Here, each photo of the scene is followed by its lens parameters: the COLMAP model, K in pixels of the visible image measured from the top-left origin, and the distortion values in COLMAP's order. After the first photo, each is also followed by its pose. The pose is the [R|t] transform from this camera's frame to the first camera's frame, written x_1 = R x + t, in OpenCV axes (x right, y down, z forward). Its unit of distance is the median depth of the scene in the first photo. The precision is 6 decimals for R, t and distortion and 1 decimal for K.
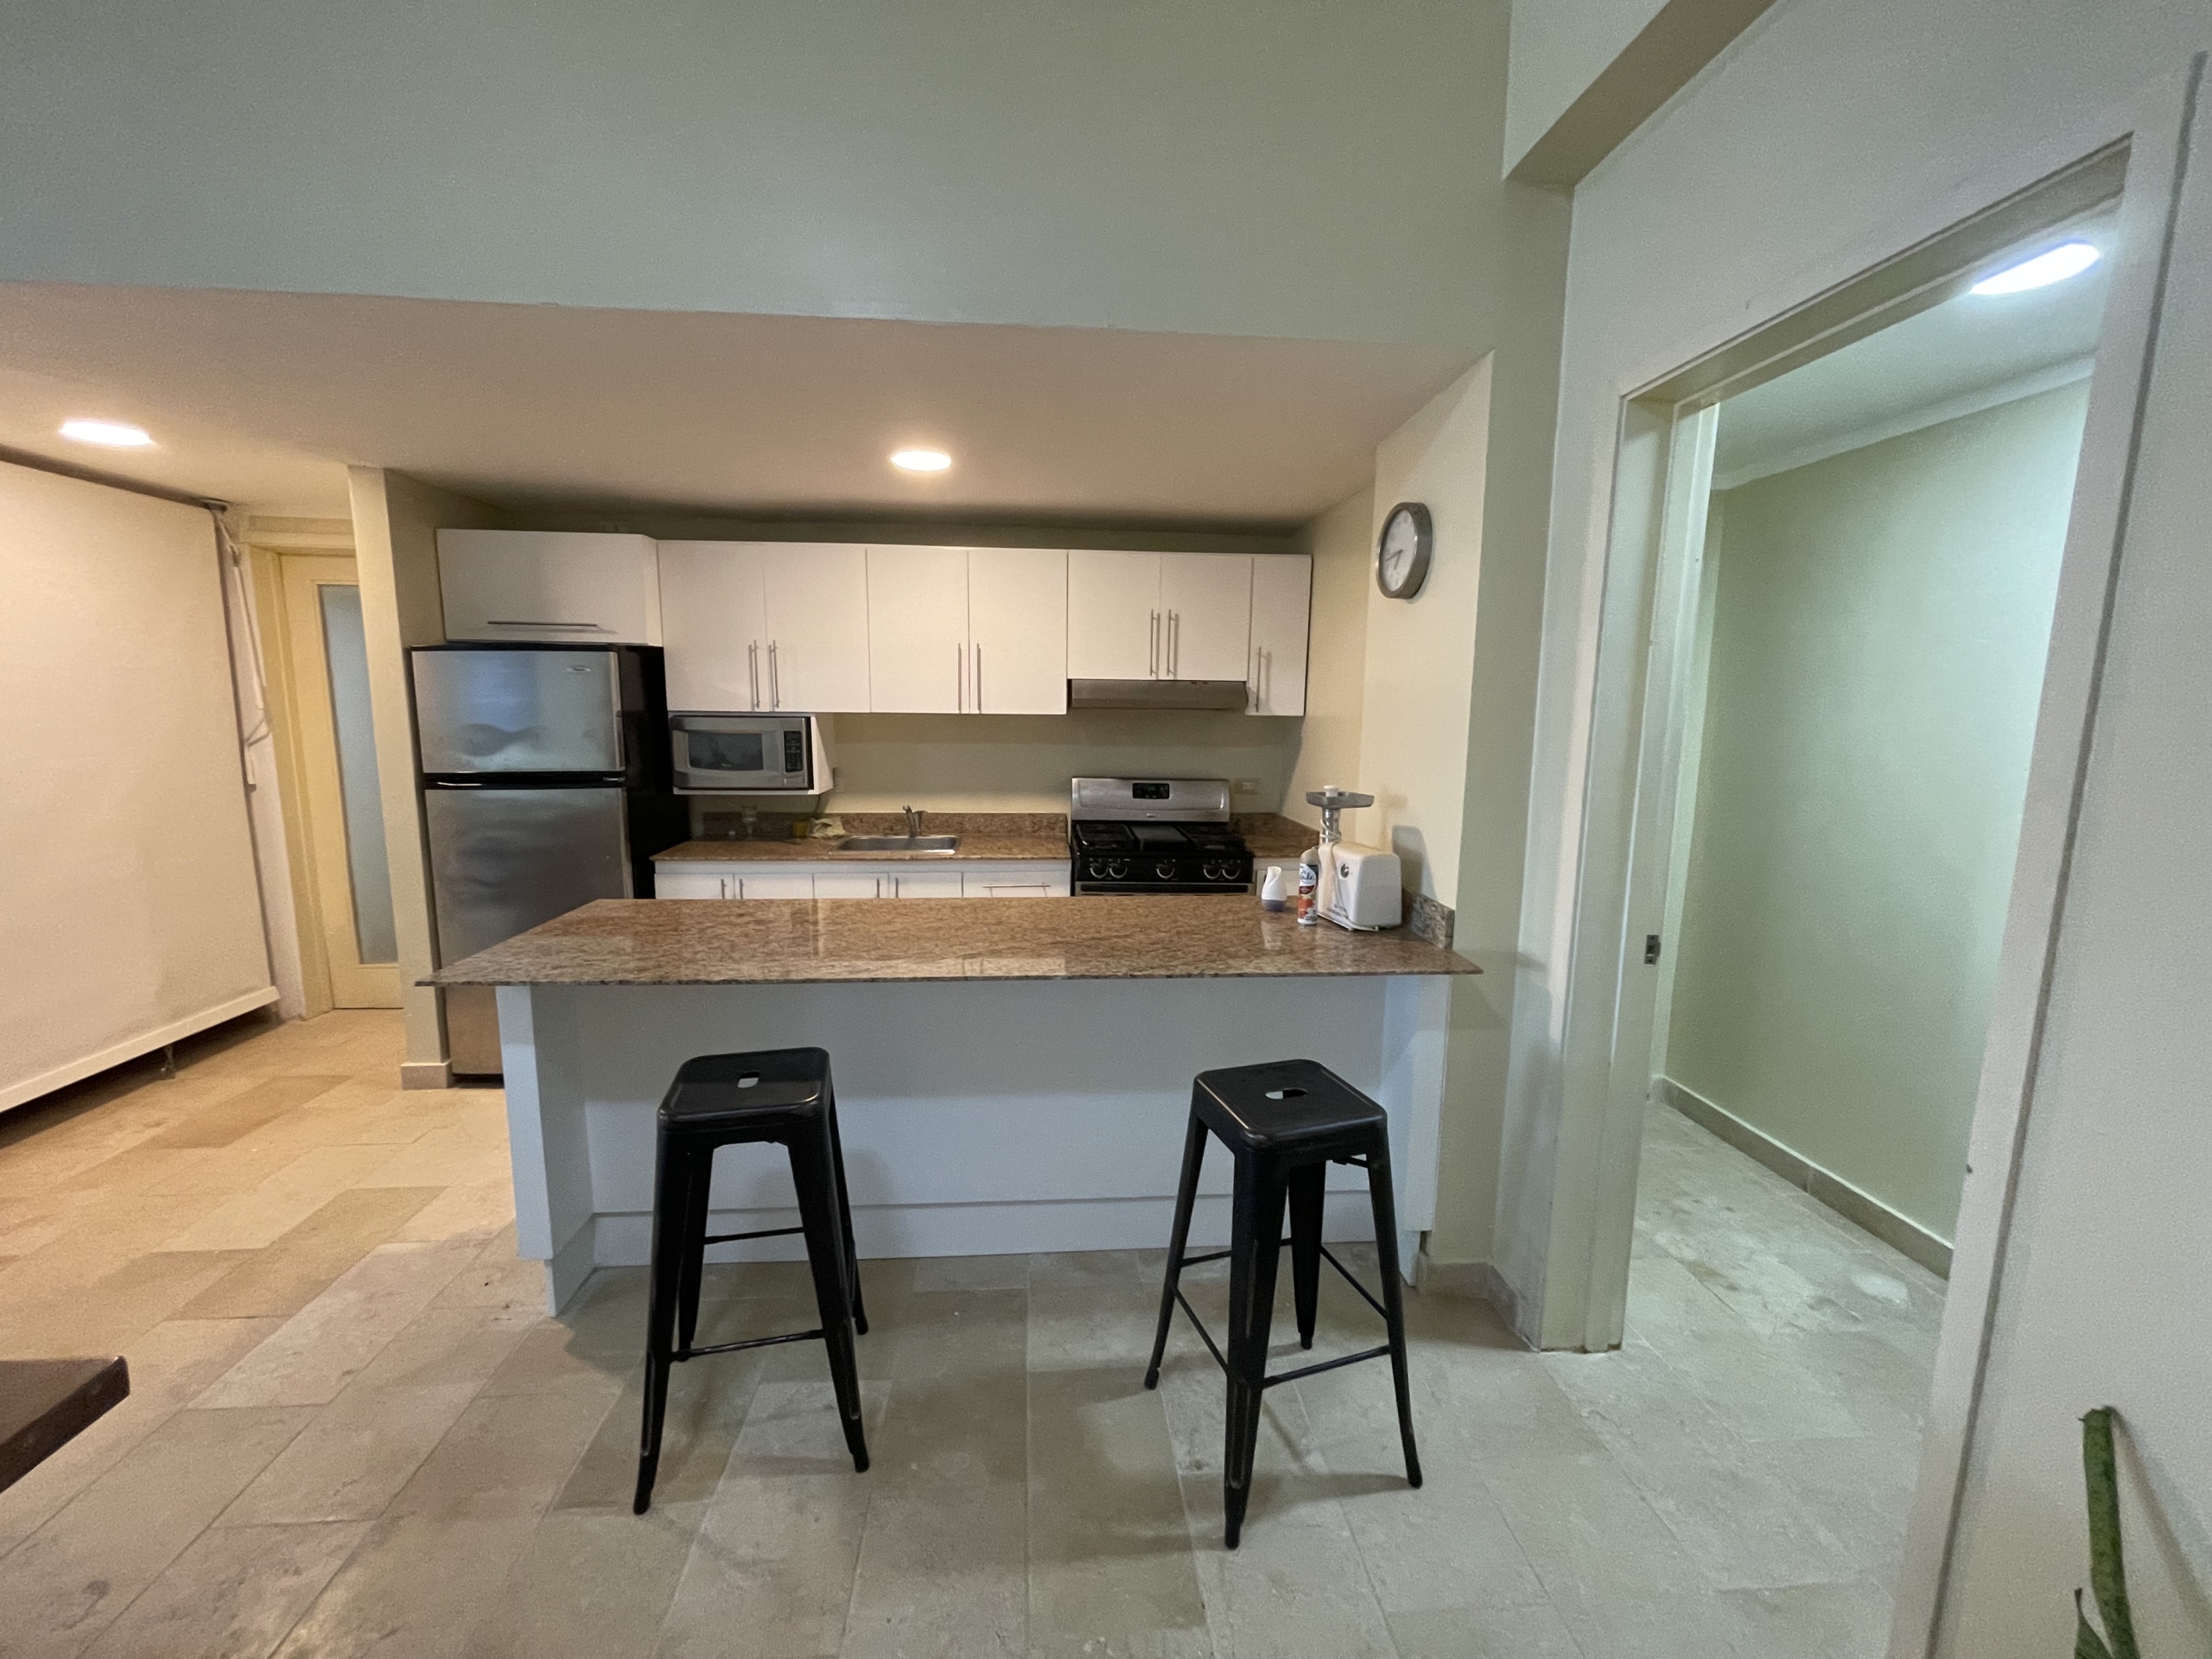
lens RADIAL K [[894.4, 0, 1105.3], [0, 894.4, 836.4], [0, 0, 1]] dist [-0.003902, -0.000123]
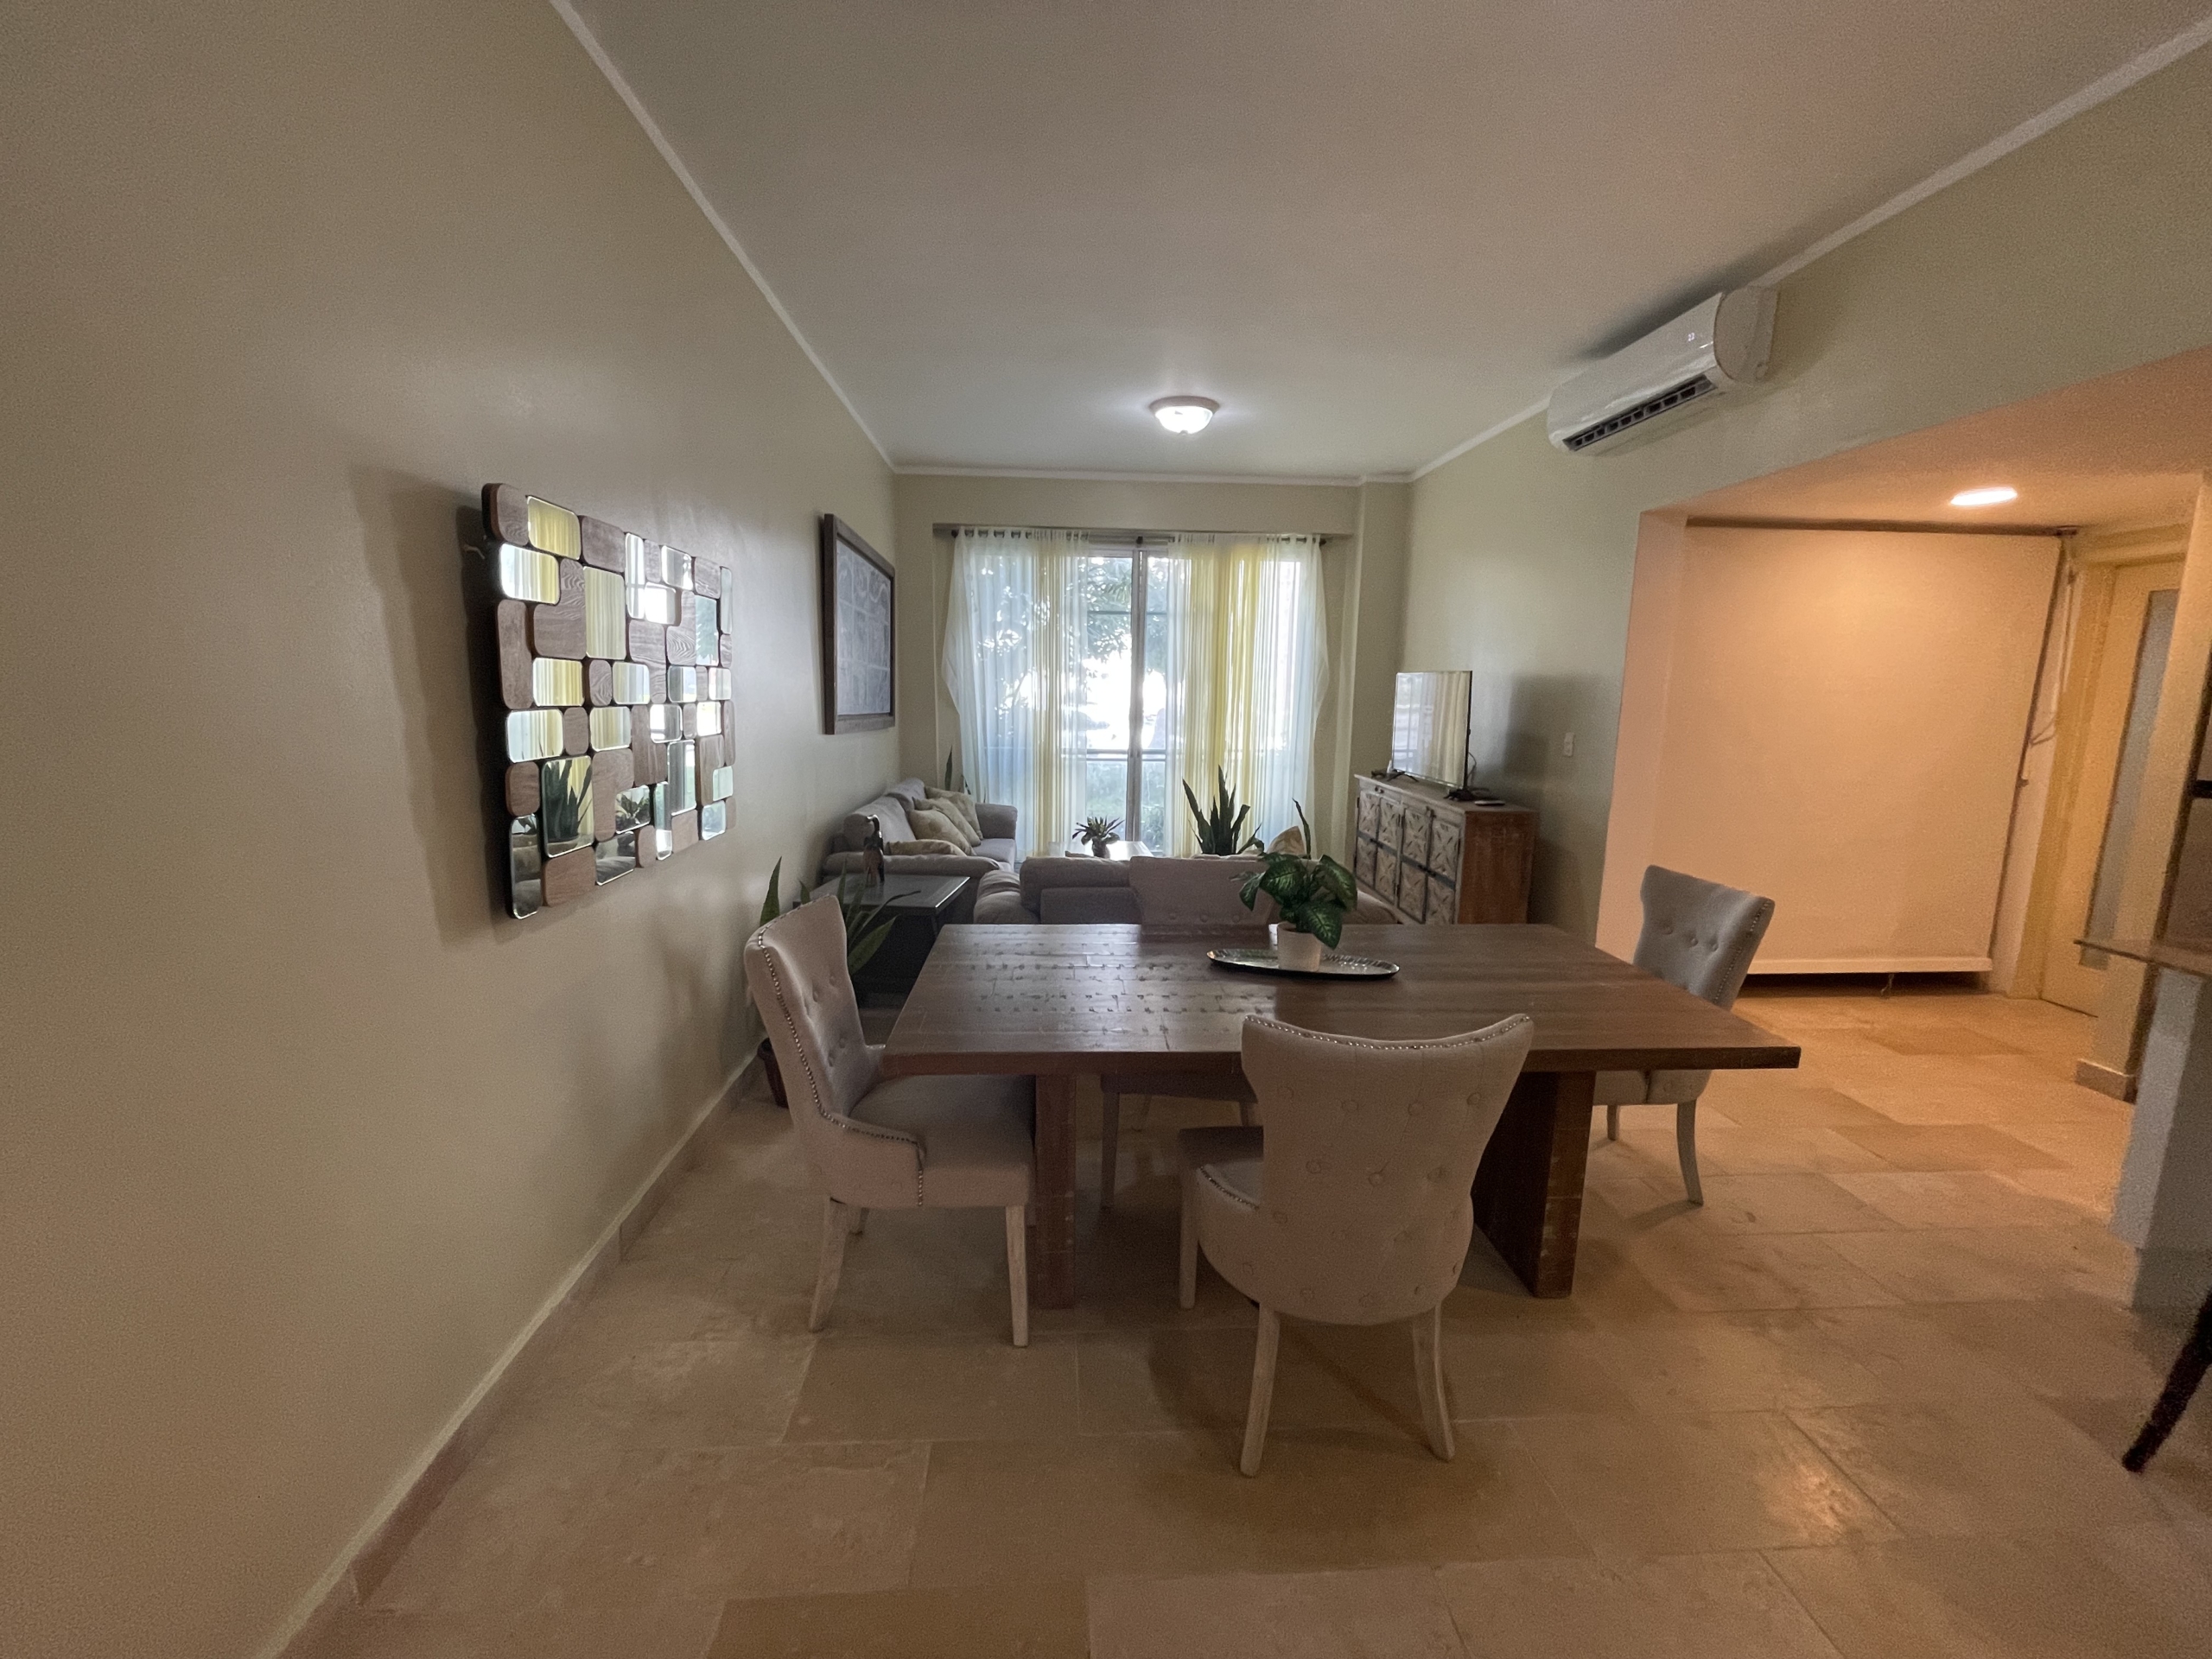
lens RADIAL K [[894.4, 0, 1103.6], [0, 894.4, 822.2], [0, 0, 1]] dist [-0.003902, -0.000123]
pose [[-0.019940, 0.140718, -0.989849, 0.196718], [-0.167766, 0.975537, 0.142063, 0.032161], [0.985625, 0.168896, 0.004156, -0.148606]]
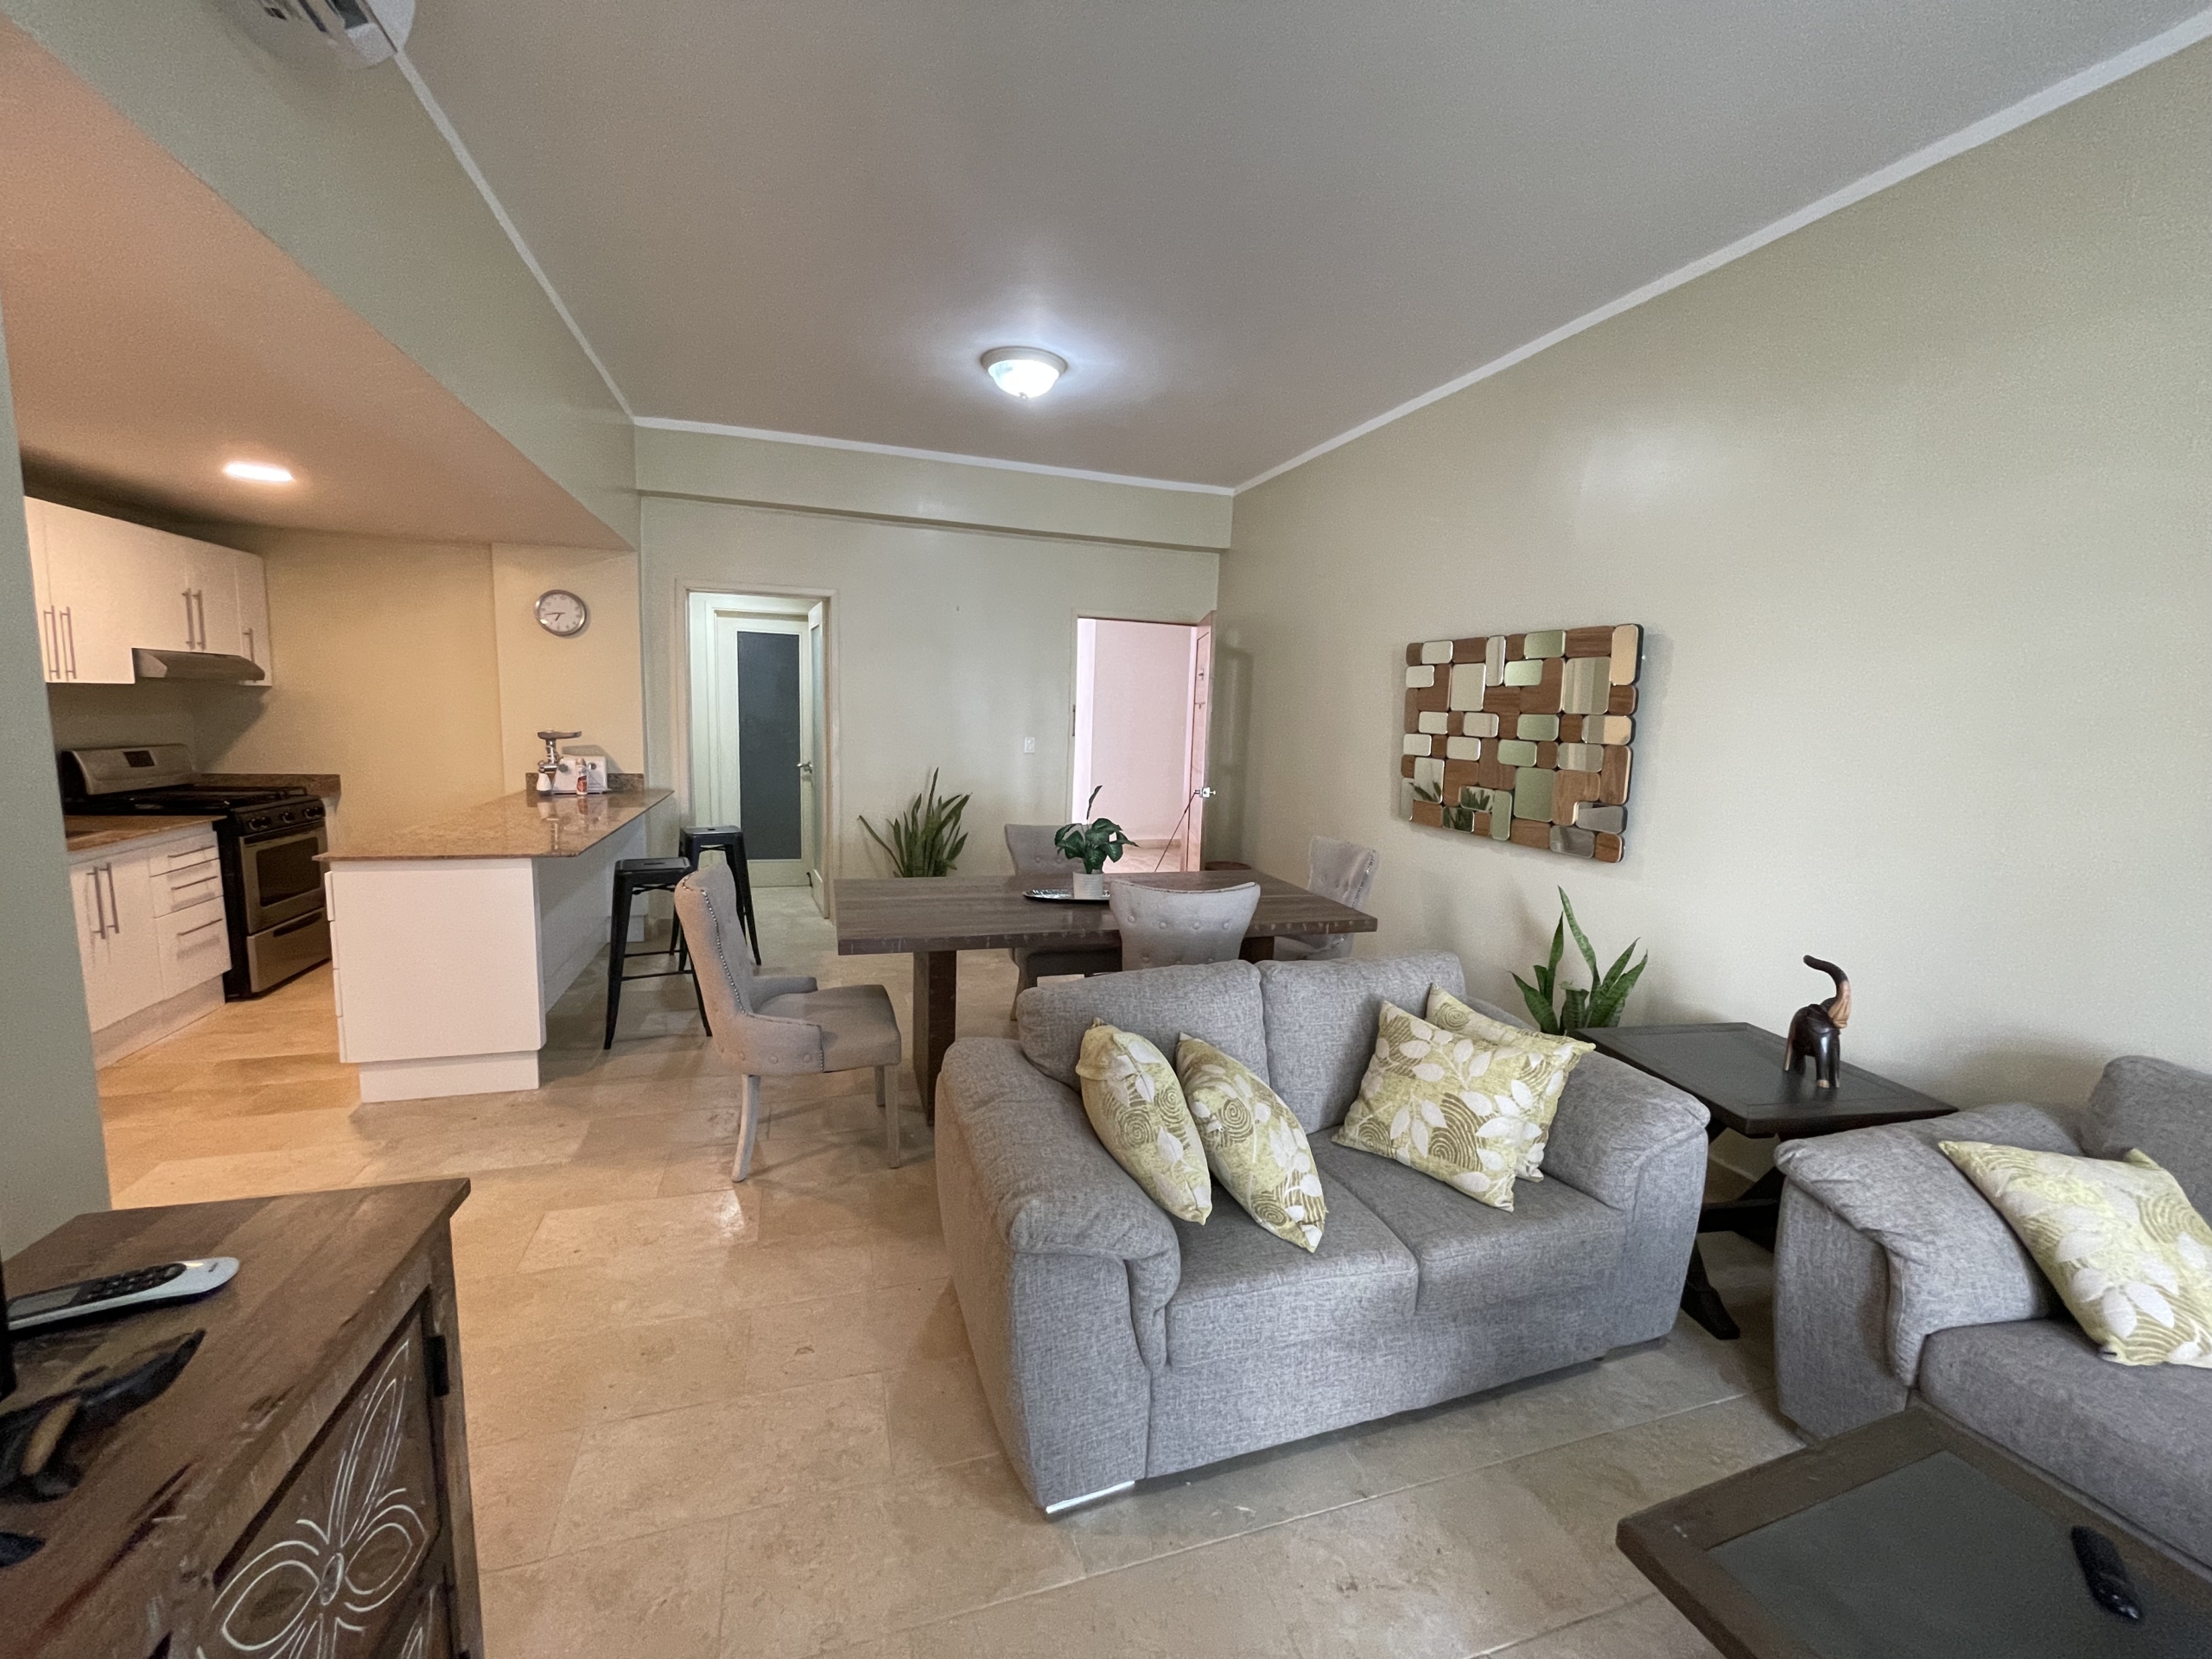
lens RADIAL K [[894.4, 0, 1111.6], [0, 894.4, 826.3], [0, 0, 1]] dist [-0.003902, -0.000123]
pose [[-0.246809, -0.146352, 0.957949, -1.310074], [0.102087, 0.979103, 0.175886, -0.044517], [-0.963672, 0.141205, -0.226711, 0.198835]]
